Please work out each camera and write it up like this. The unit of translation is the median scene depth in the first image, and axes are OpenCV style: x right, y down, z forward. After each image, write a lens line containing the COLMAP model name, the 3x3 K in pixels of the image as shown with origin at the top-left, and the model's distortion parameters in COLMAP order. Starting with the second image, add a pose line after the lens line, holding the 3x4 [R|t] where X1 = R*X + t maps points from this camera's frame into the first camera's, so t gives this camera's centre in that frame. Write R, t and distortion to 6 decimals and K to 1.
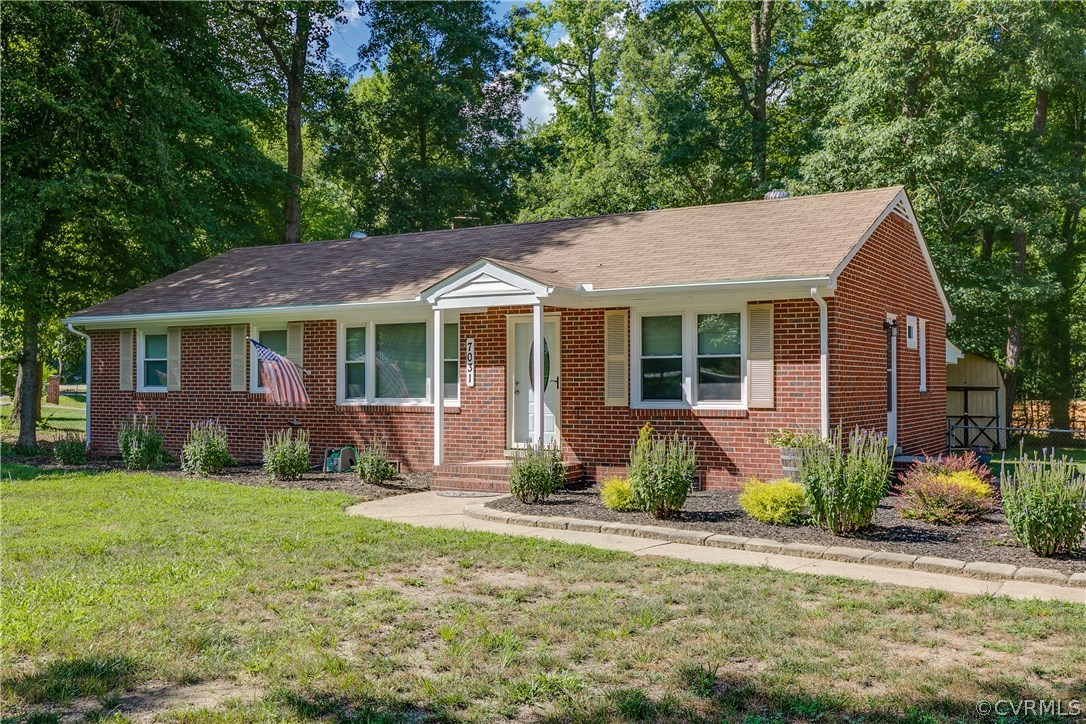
lens RADIAL K [[1031.3, 0, 539.5], [0, 1031.3, 370.6], [0, 0, 1]] dist [0.000949, 0.000000]
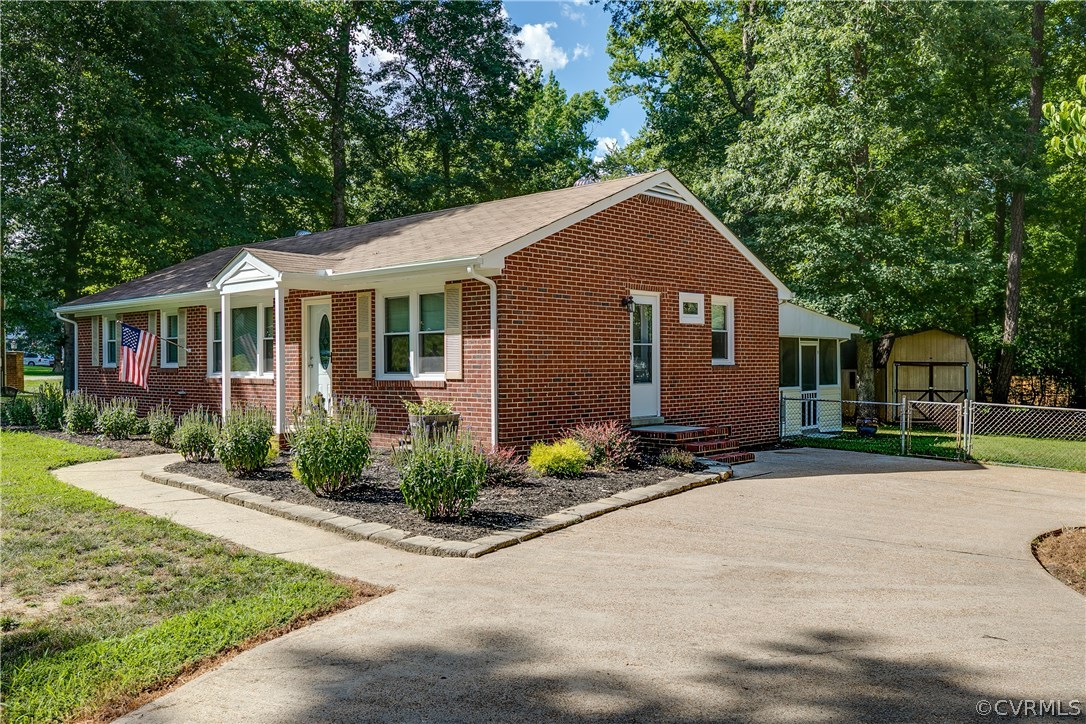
lens RADIAL K [[897.7, 0, 542.4], [0, 897.7, 353.4], [0, 0, 1]] dist [-0.002109, 0.001345]
pose [[0.980137, -0.005134, -0.198255, 0.427331], [0.005621, 0.999982, 0.001895, 0.006578], [0.198242, -0.002972, 0.980149, 0.078306]]
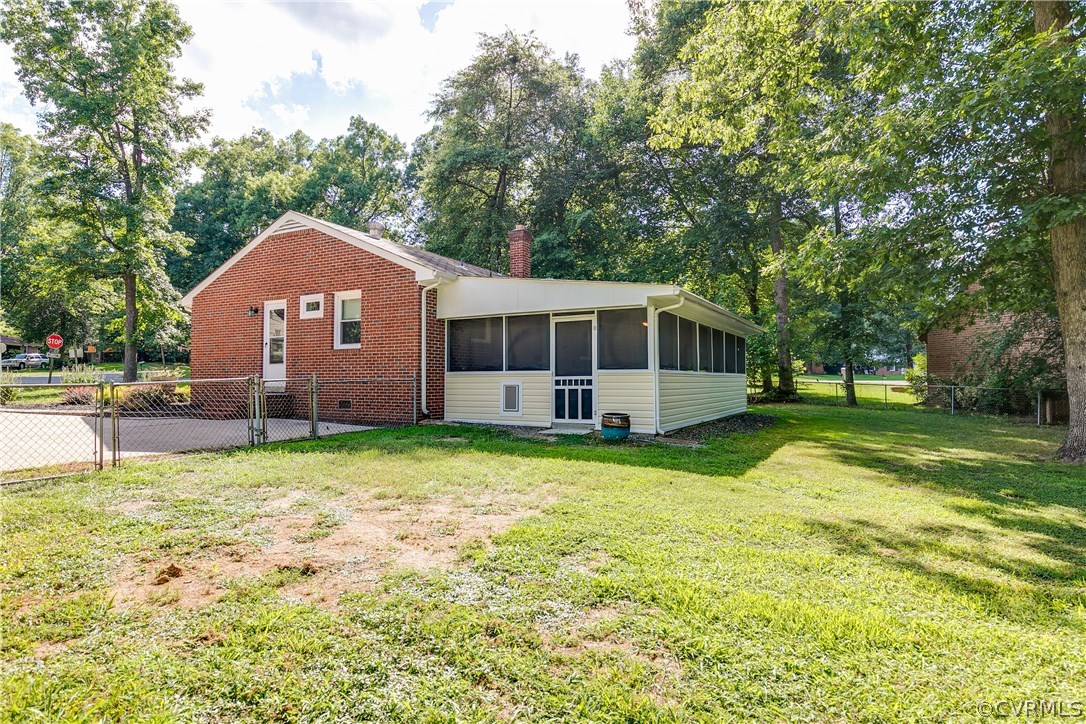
lens RADIAL K [[618.5, 0, 542.7], [0, 618.5, 364.8], [0, 0, 1]] dist [0.000002, -0.000022]
pose [[0.056054, -0.010201, -0.998376, 1.290931], [0.021892, 0.999720, -0.008985, 0.058290], [0.998188, -0.021353, 0.056262, 1.359027]]
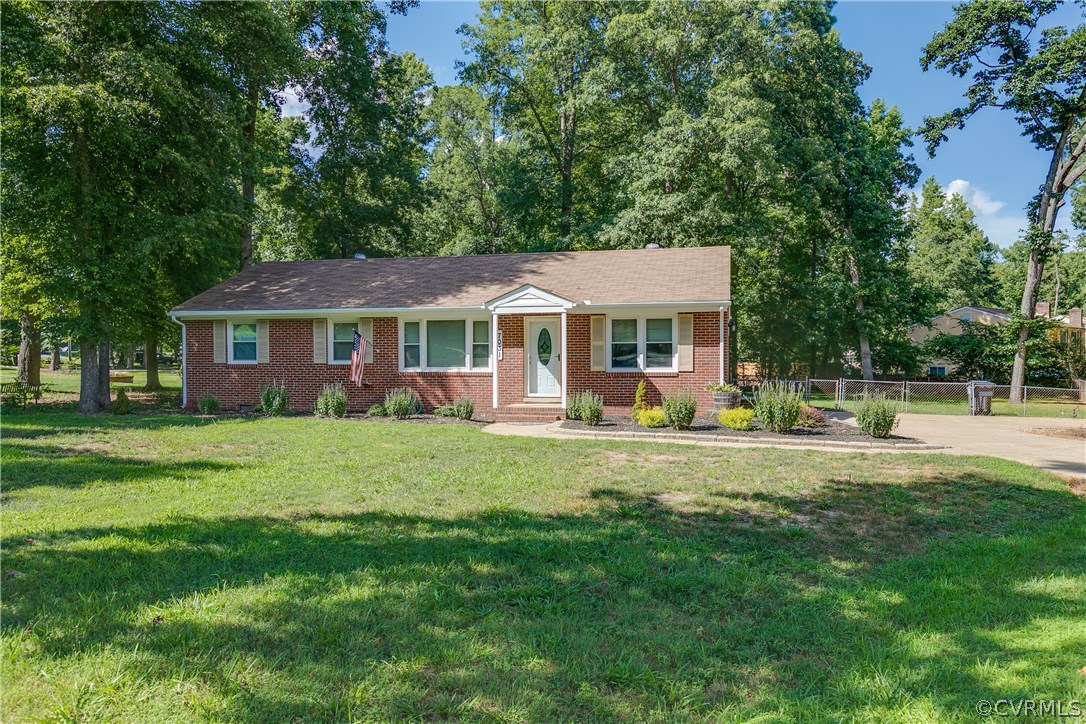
lens RADIAL K [[762.6, 0, 548.8], [0, 762.6, 361.7], [0, 0, 1]] dist [-0.001027, 0.001161]
pose [[0.954652, -0.007599, 0.297626, -0.360831], [-0.000401, 0.999640, 0.026812, -0.014441], [-0.297722, -0.025716, 0.954306, -0.185225]]
